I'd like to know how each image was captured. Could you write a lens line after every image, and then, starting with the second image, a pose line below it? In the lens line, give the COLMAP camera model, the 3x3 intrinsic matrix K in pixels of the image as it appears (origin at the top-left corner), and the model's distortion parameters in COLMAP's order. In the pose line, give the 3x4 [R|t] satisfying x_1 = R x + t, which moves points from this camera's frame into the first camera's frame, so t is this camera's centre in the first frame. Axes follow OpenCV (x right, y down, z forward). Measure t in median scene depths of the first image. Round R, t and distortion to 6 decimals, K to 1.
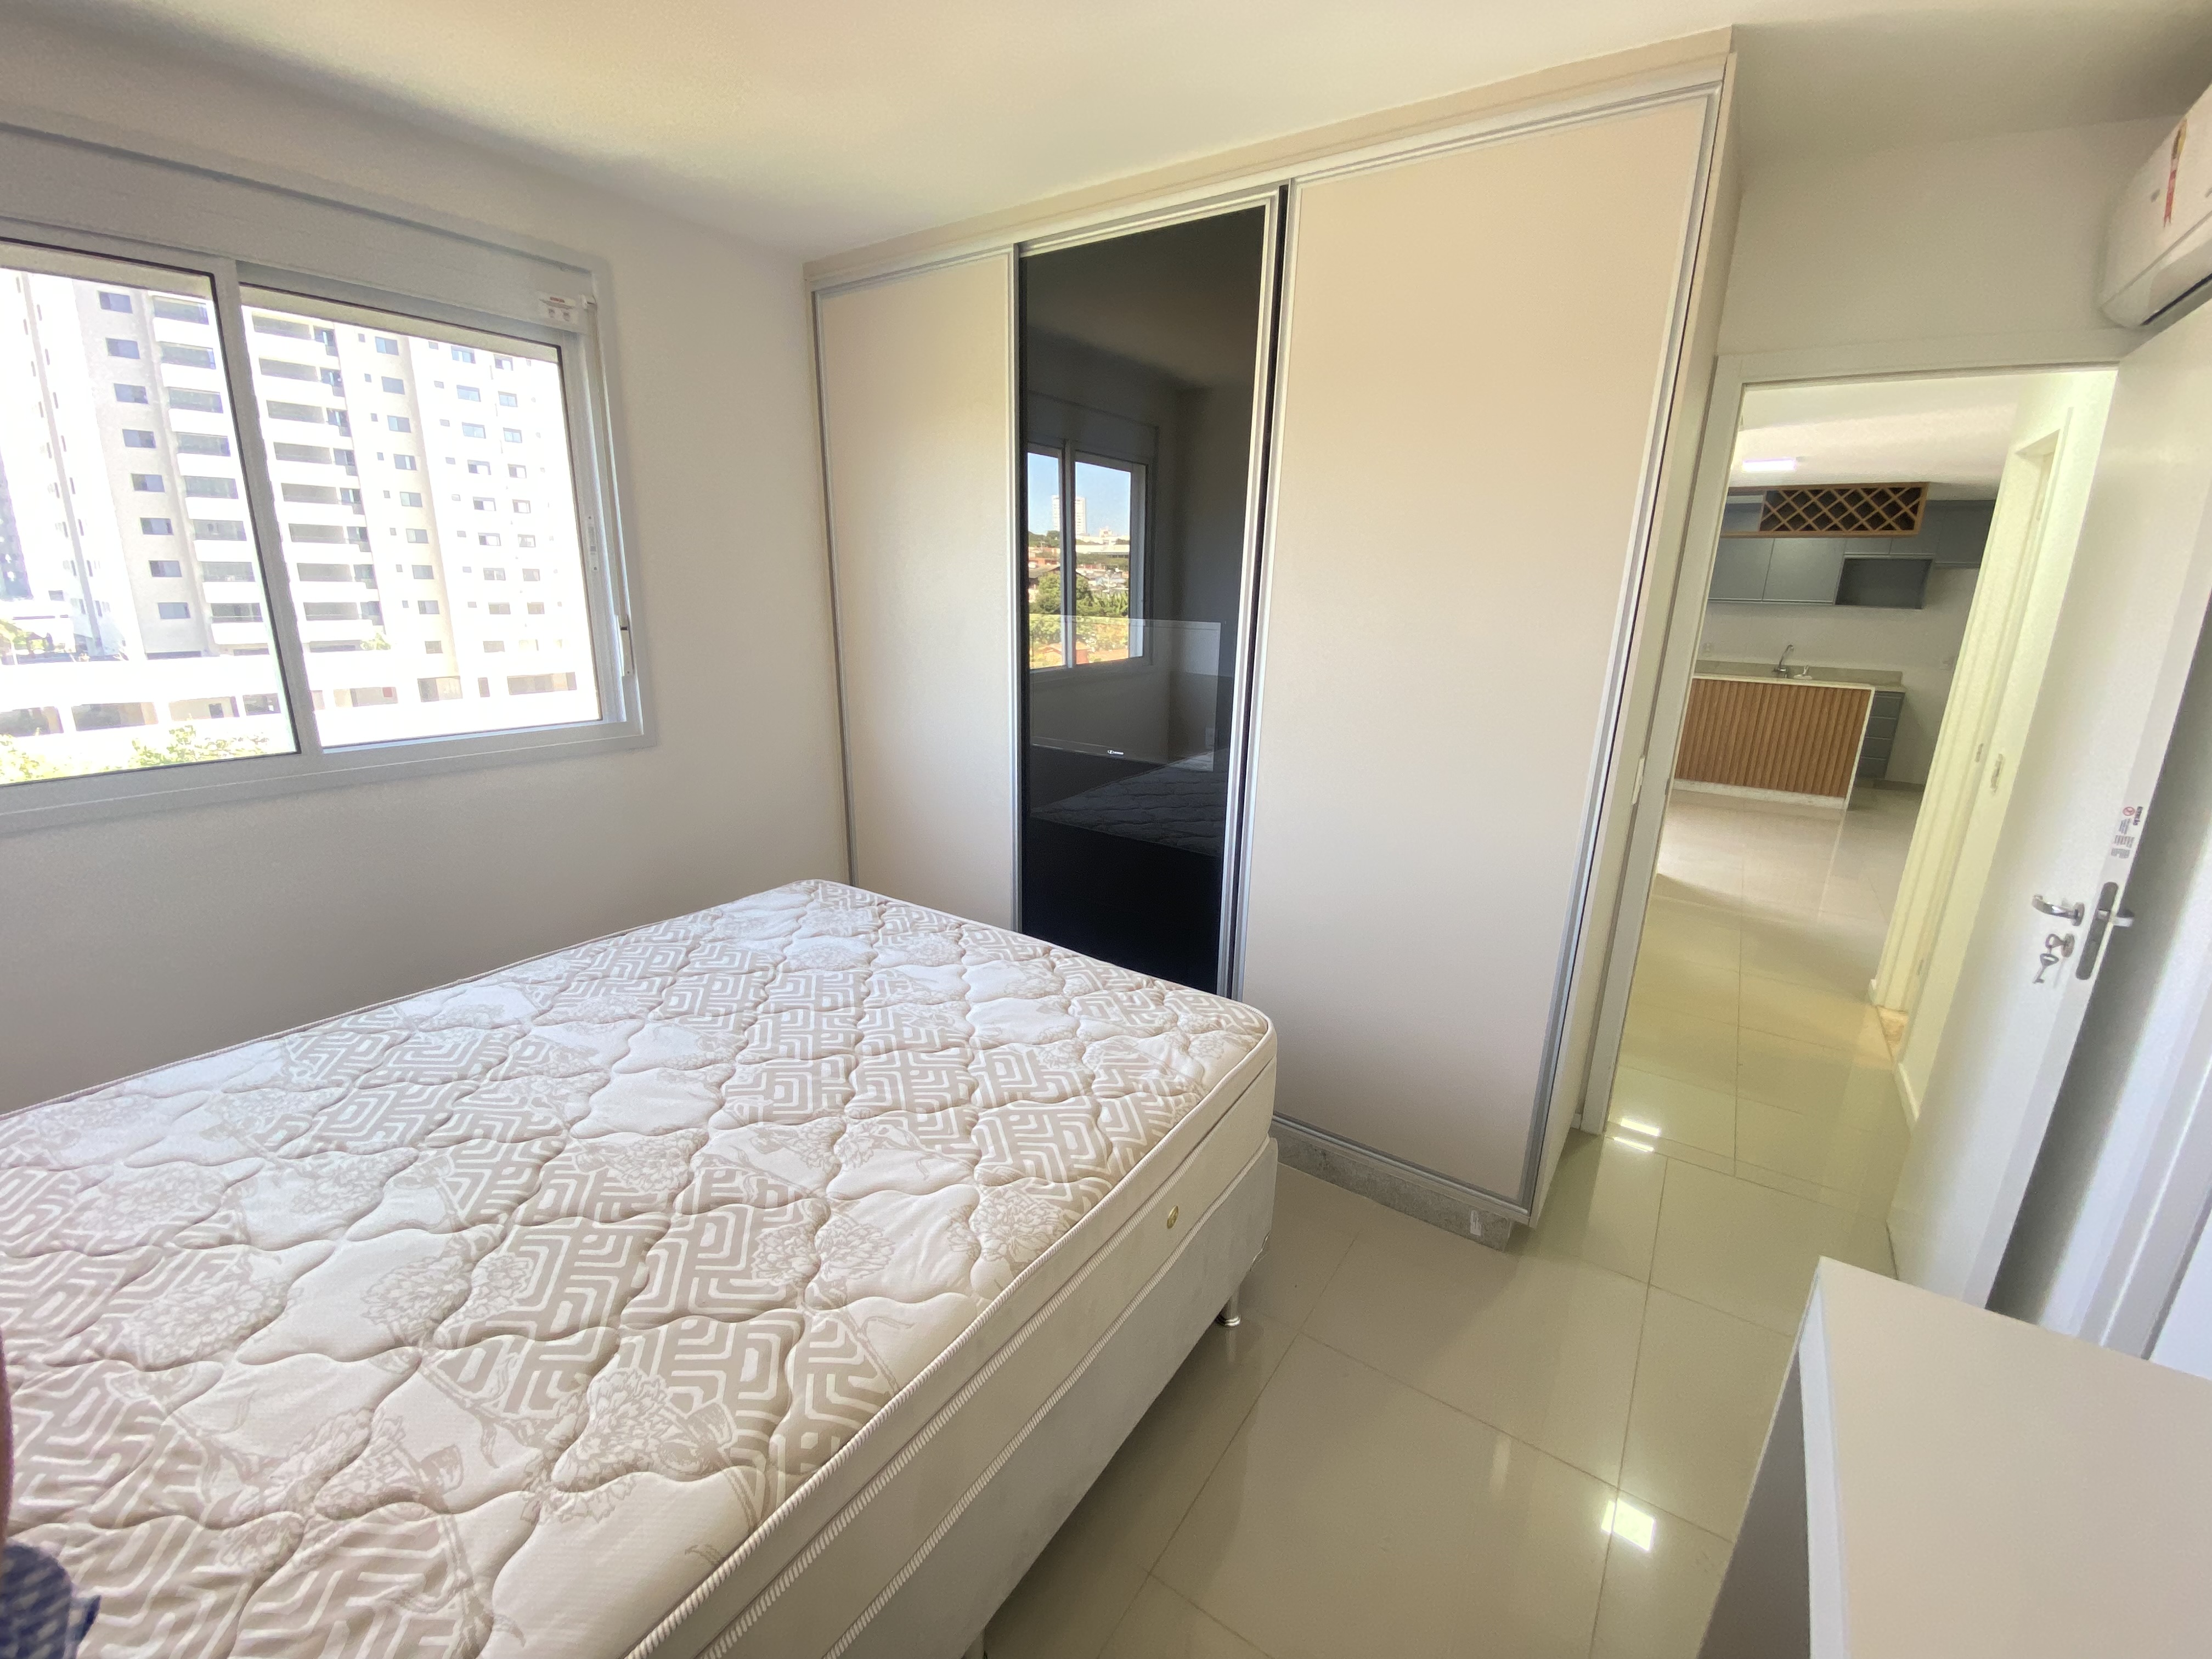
lens RADIAL K [[901.7, 0, 1120.5], [0, 901.7, 840.5], [0, 0, 1]] dist [-0.003028, -0.011135]
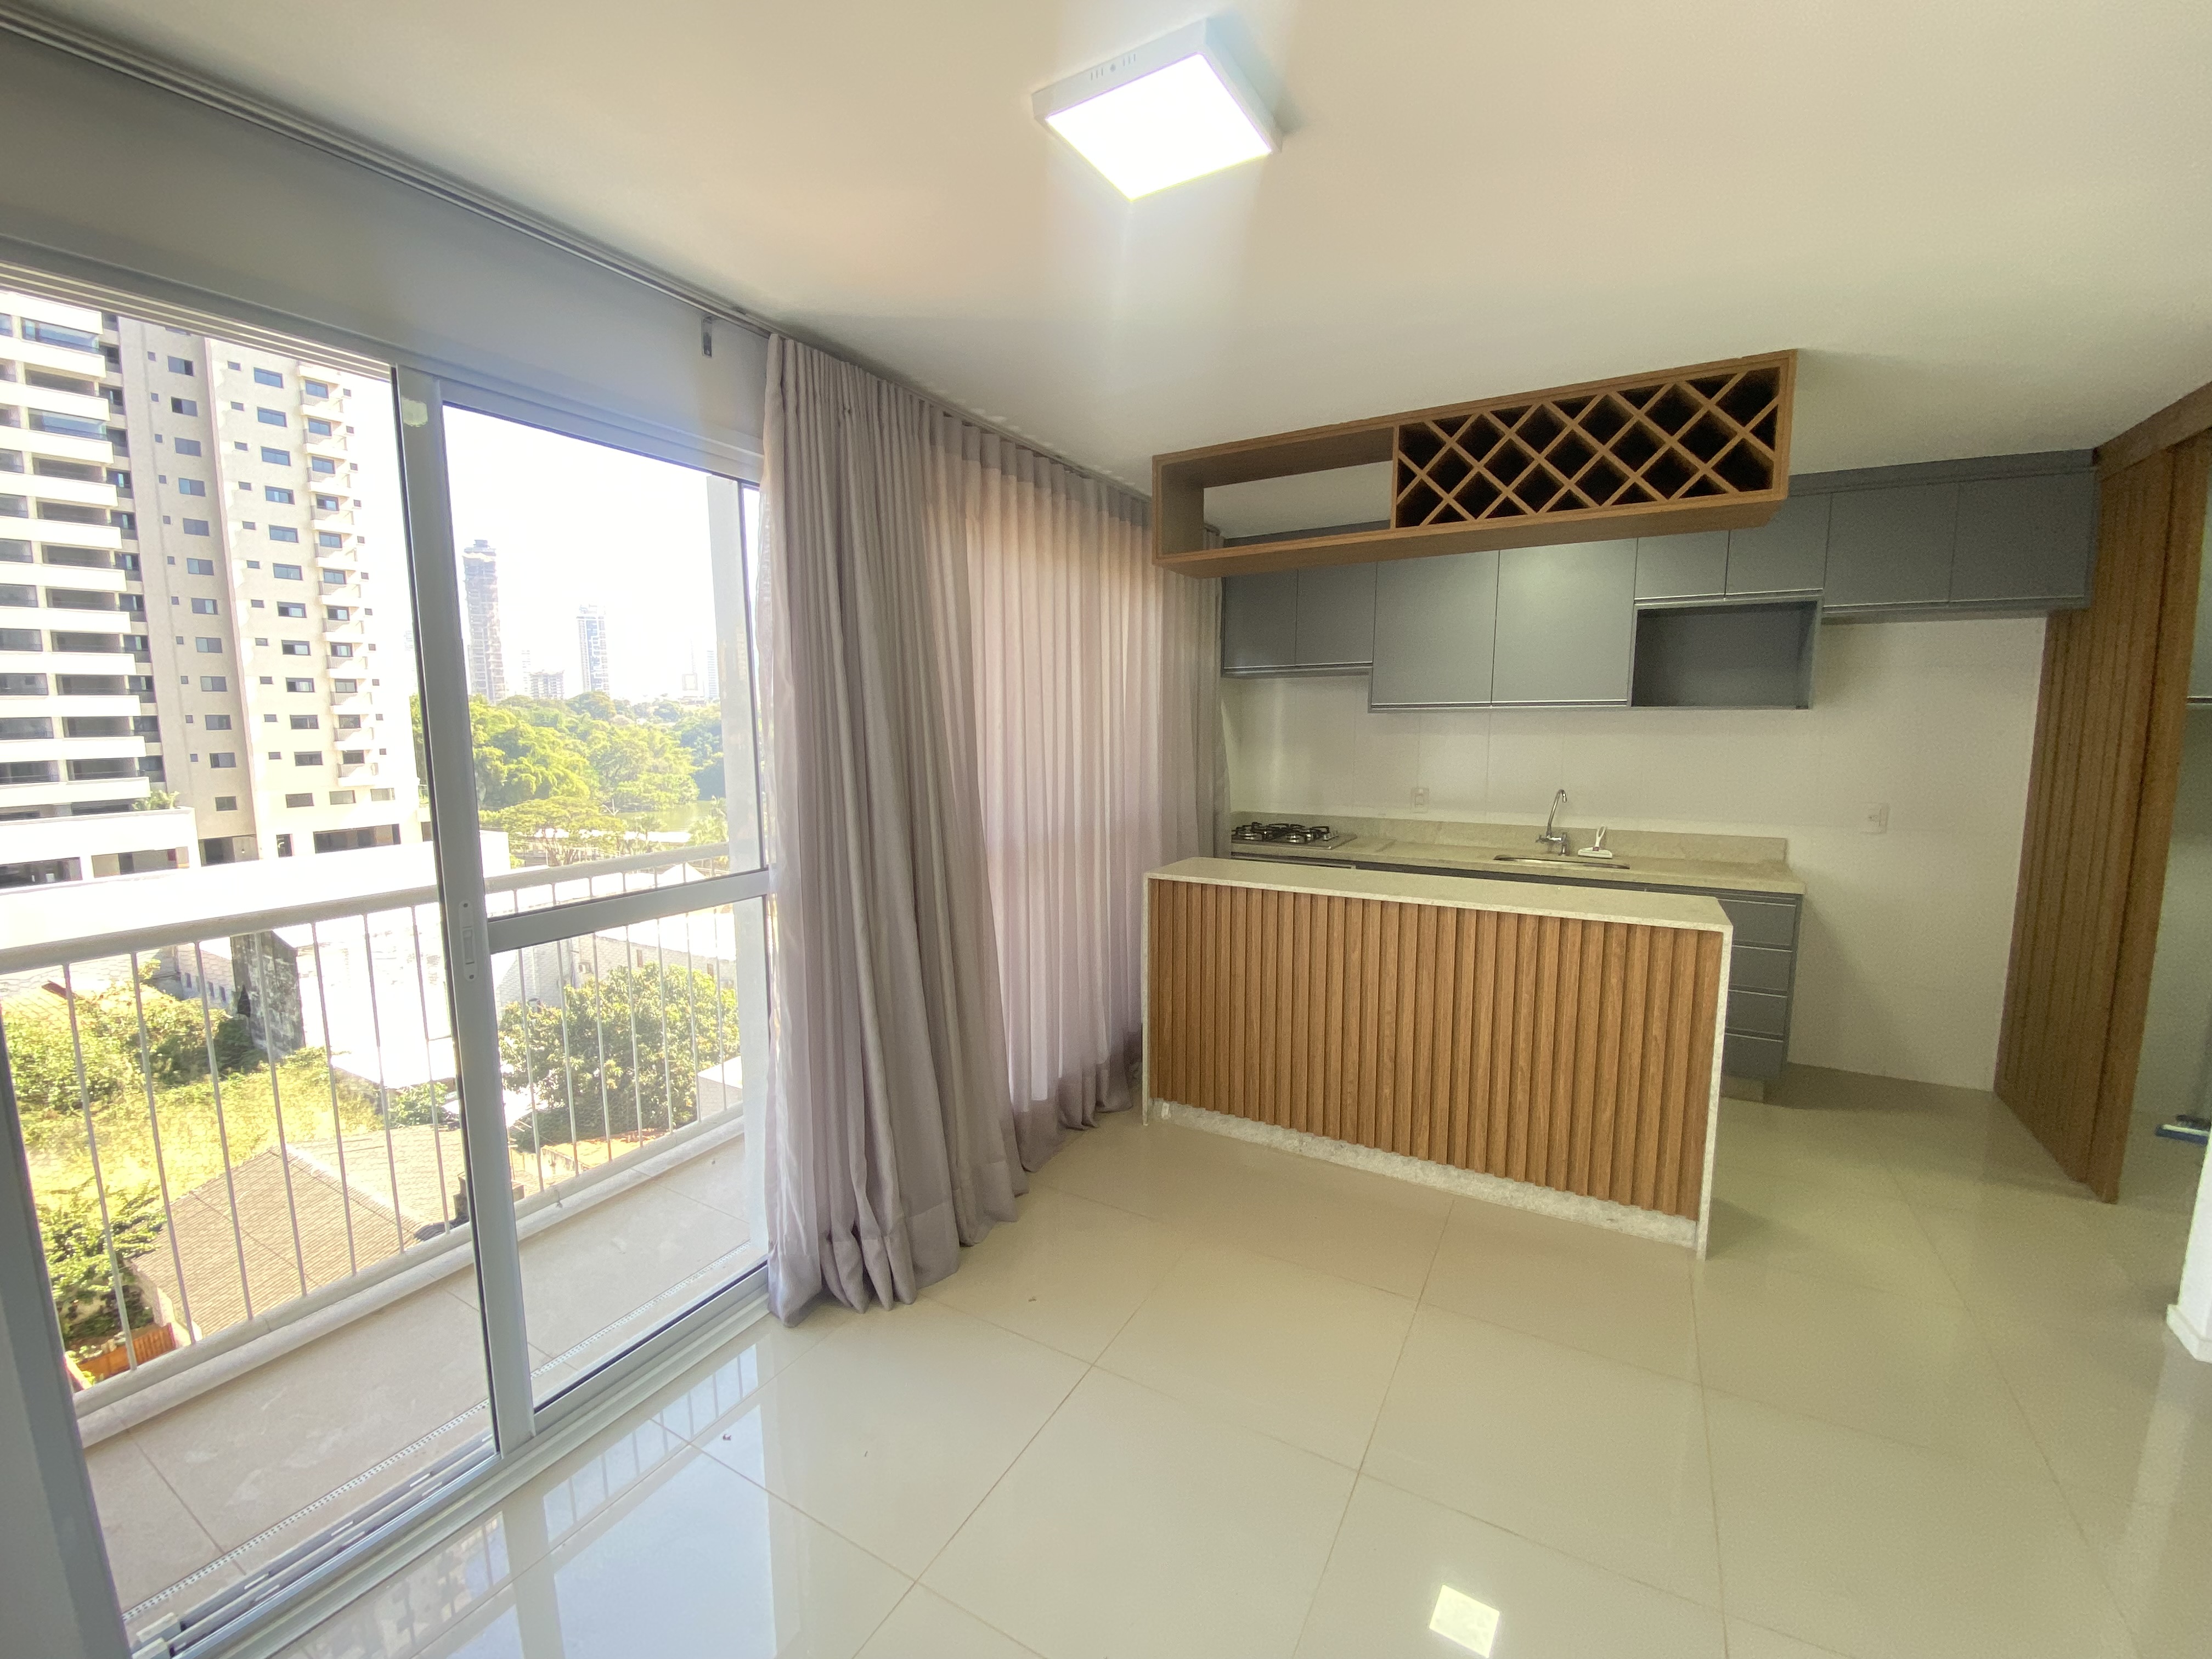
lens RADIAL K [[901.7, 0, 1122.3], [0, 901.7, 831.4], [0, 0, 1]] dist [-0.003028, -0.011135]
pose [[0.995728, -0.038761, 0.083807, 1.514967], [0.050597, 0.988273, -0.144071, -0.443418], [-0.077240, 0.147696, 0.986012, 1.743909]]
